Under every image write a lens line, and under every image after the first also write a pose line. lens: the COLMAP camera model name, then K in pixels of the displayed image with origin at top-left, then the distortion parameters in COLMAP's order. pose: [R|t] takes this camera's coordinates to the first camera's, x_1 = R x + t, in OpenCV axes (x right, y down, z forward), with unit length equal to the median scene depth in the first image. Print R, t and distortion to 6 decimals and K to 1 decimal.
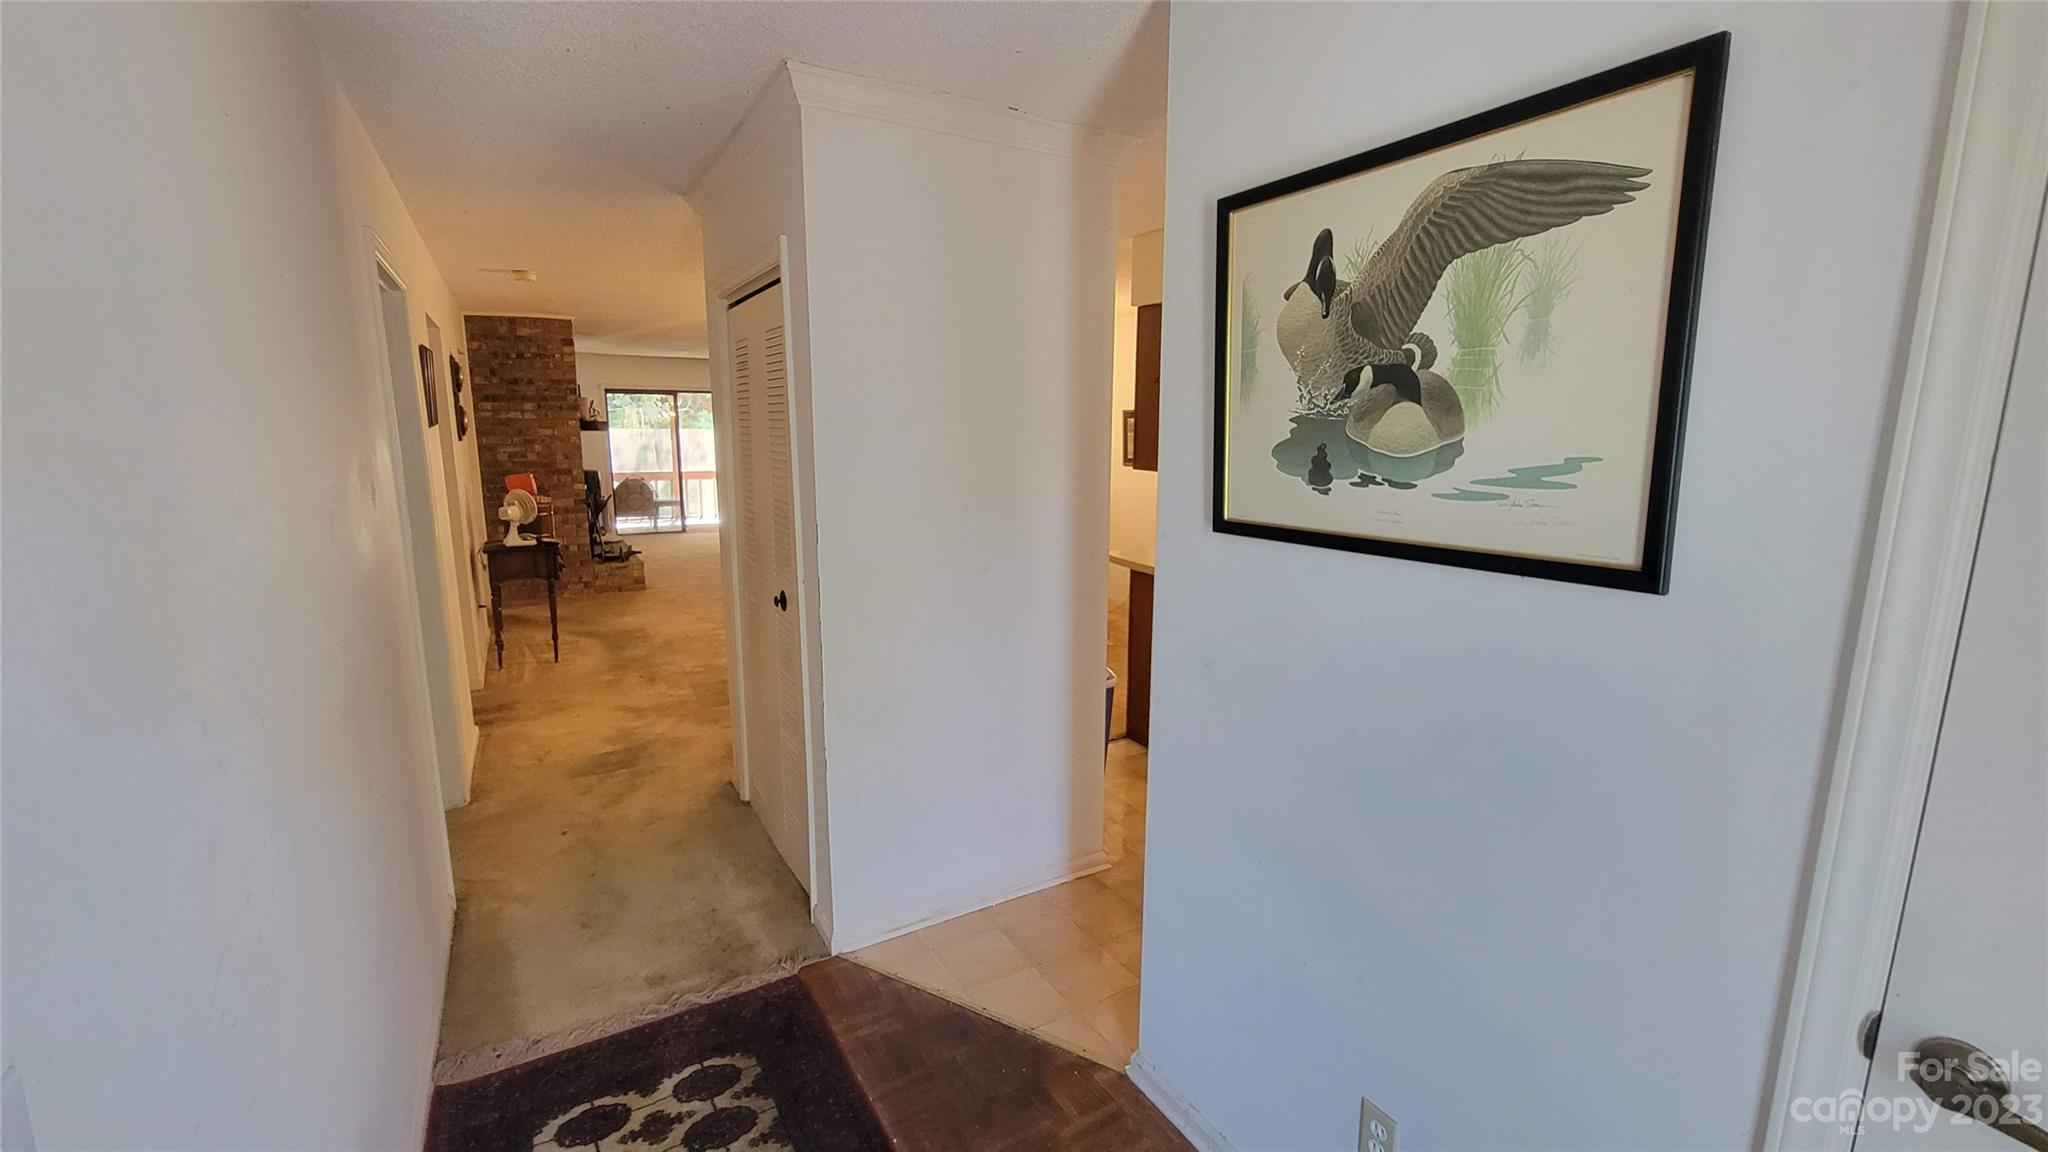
lens RADIAL K [[841.1, 0, 1033.0], [0, 841.1, 580.4], [0, 0, 1]] dist [0.001577, 0.000171]
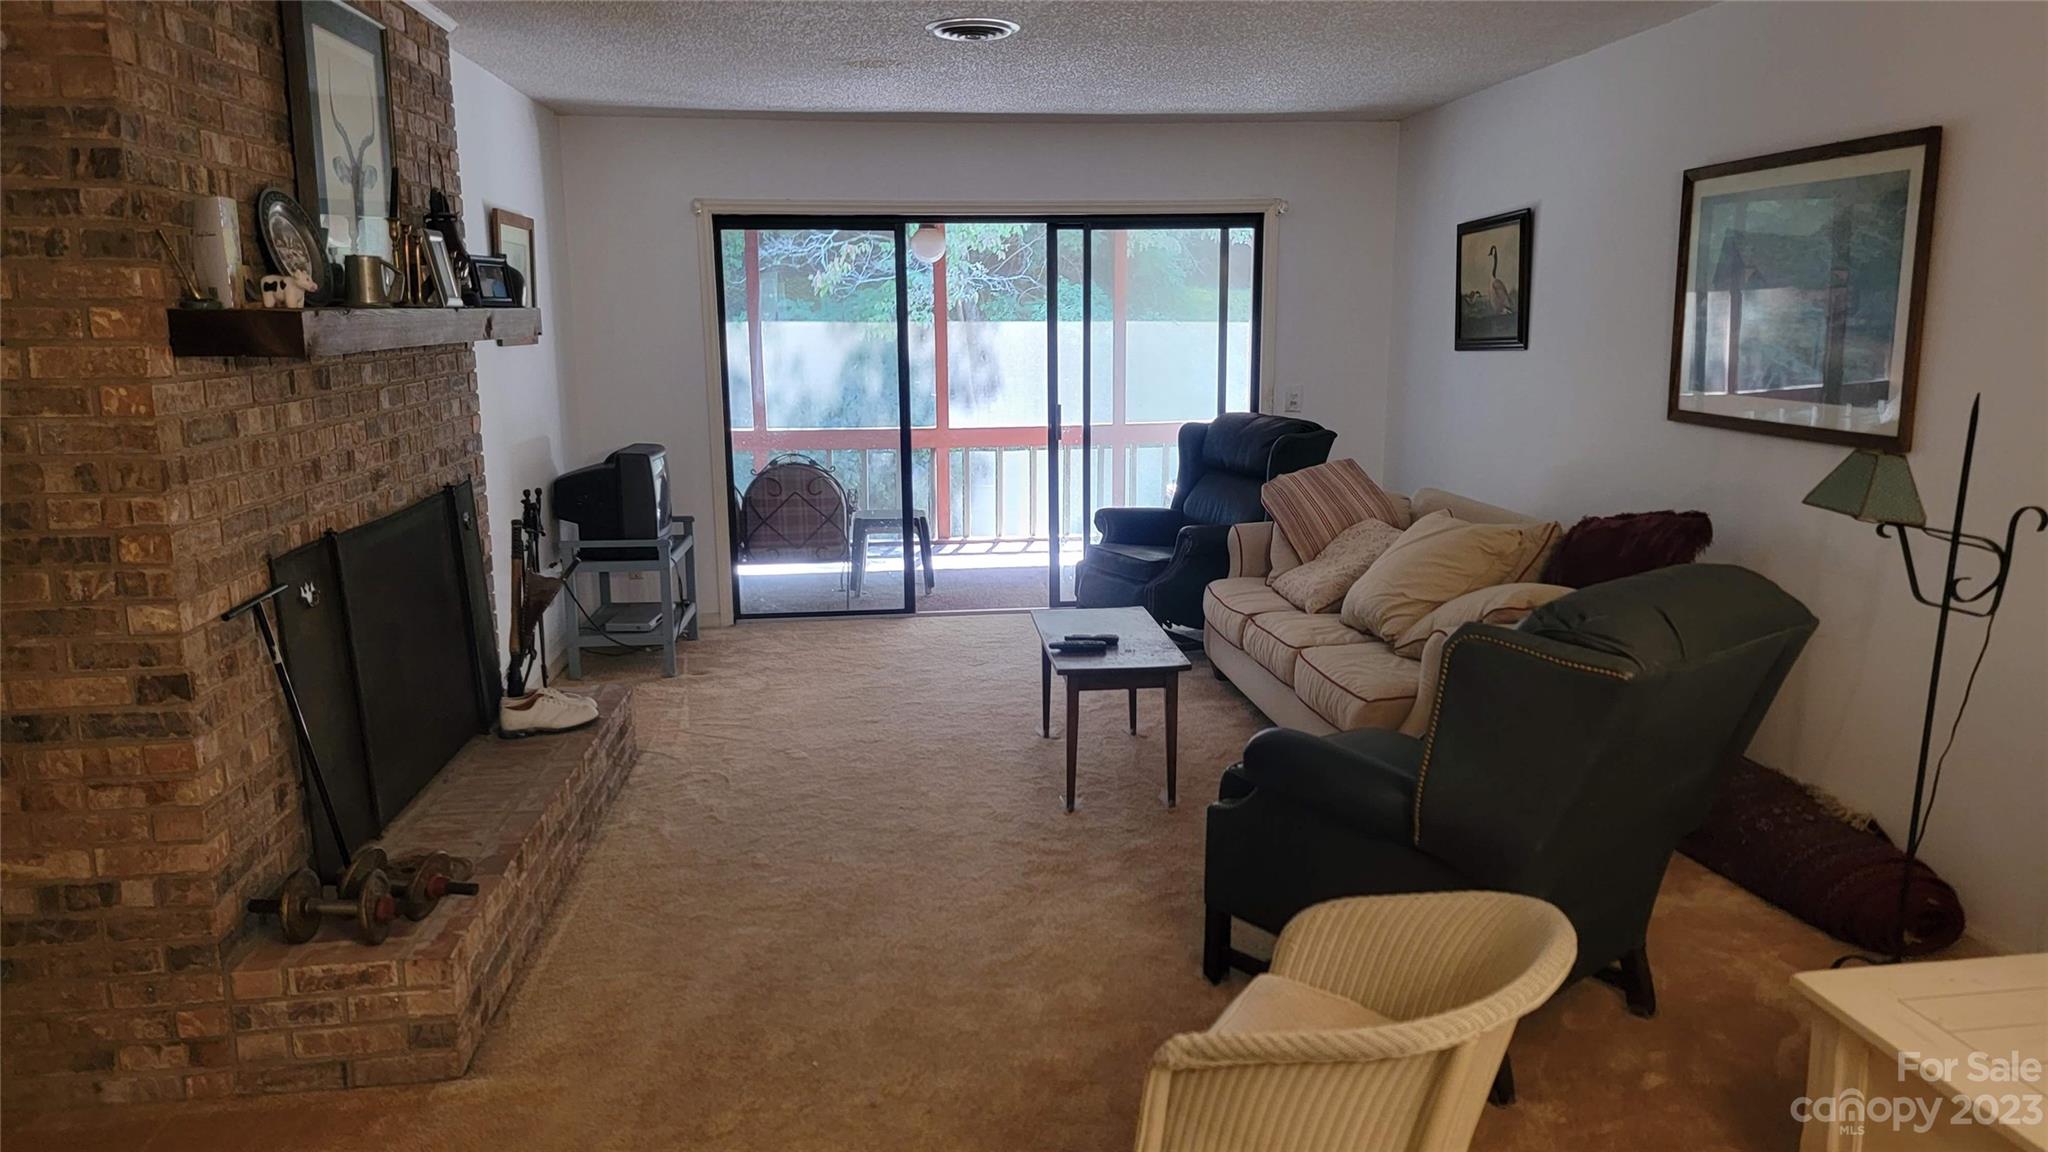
lens RADIAL K [[1409.9, 0, 1036.6], [0, 1409.9, 578.0], [0, 0, 1]] dist [0.081966, -0.065228]
pose [[0.908732, 0.065292, -0.412241, -0.193036], [-0.061865, 0.997849, 0.021669, -0.148205], [0.412770, 0.005812, 0.910817, 0.785267]]
